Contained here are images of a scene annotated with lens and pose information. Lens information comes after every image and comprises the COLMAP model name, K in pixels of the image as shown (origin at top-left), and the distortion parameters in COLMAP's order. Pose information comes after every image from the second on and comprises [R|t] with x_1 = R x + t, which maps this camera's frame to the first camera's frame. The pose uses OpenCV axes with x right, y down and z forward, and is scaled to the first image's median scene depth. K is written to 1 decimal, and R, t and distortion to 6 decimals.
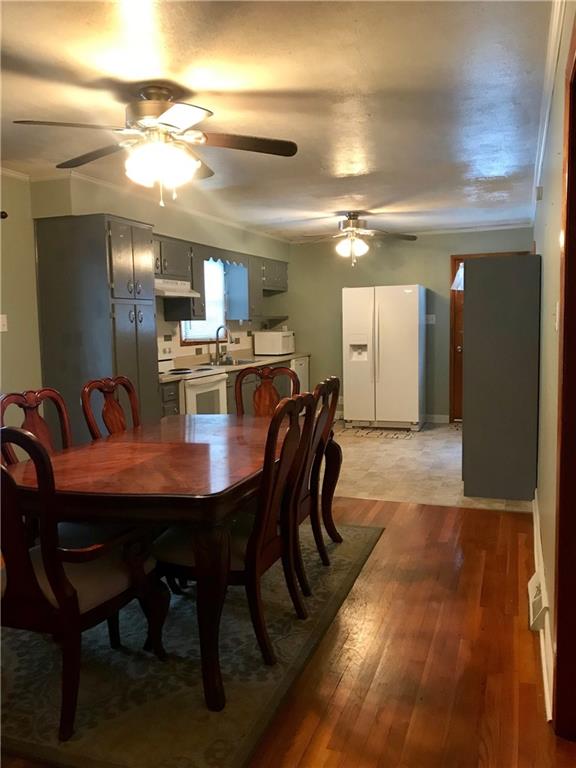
lens RADIAL K [[637.8, 0, 286.9], [0, 637.8, 384.0], [0, 0, 1]] dist [0.009150, -0.053828]
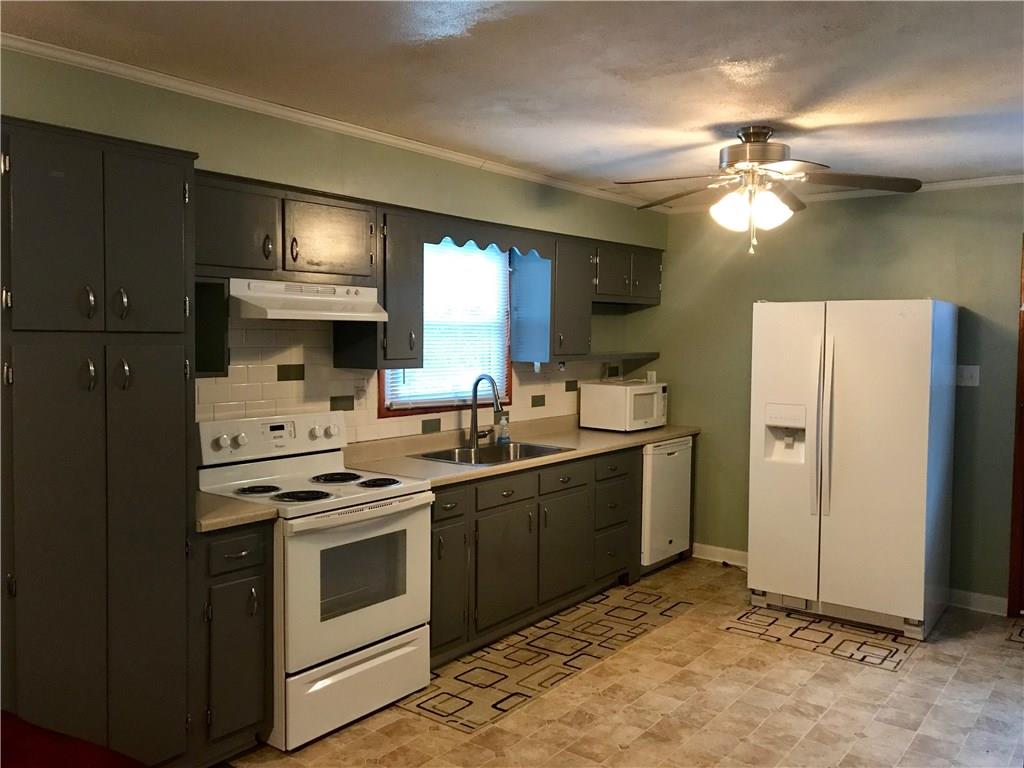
lens RADIAL K [[850.3, 0, 475.1], [0, 850.3, 367.0], [0, 0, 1]] dist [0.009150, -0.053828]
pose [[0.944771, 0.041634, -0.325077, 0.105022], [-0.060252, 0.997057, -0.047413, -0.066568], [0.322146, 0.064381, 0.944498, 0.378076]]
